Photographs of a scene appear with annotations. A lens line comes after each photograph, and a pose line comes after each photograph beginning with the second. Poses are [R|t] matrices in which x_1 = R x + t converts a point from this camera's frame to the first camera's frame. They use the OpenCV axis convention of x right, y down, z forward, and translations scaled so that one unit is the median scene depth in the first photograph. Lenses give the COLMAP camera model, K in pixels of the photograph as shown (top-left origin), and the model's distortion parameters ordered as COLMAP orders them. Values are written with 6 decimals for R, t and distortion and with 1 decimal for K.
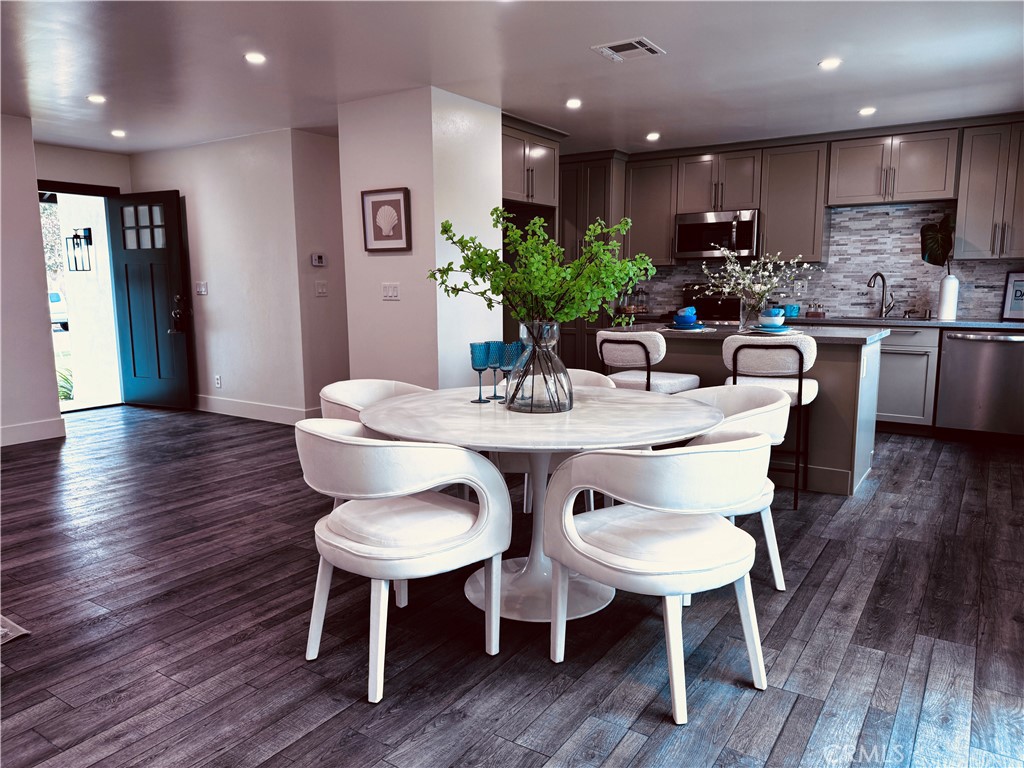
lens RADIAL K [[729.0, 0, 508.7], [0, 729.0, 383.6], [0, 0, 1]] dist [-0.005900, -0.007274]
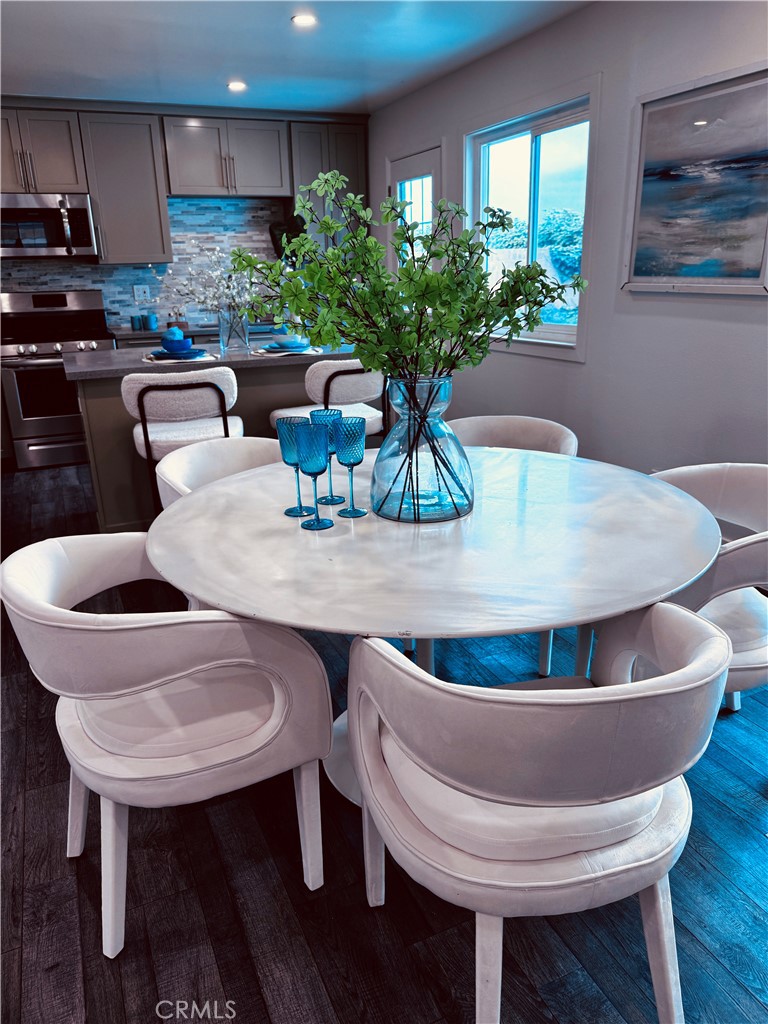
lens RADIAL K [[729.0, 0, 384.6], [0, 729.0, 516.2], [0, 0, 1]] dist [-0.005900, -0.007274]
pose [[0.531991, -0.283228, 0.797977, -0.230087], [0.137683, 0.958792, 0.248516, -0.057918], [-0.835481, -0.022341, 0.549065, 0.302414]]
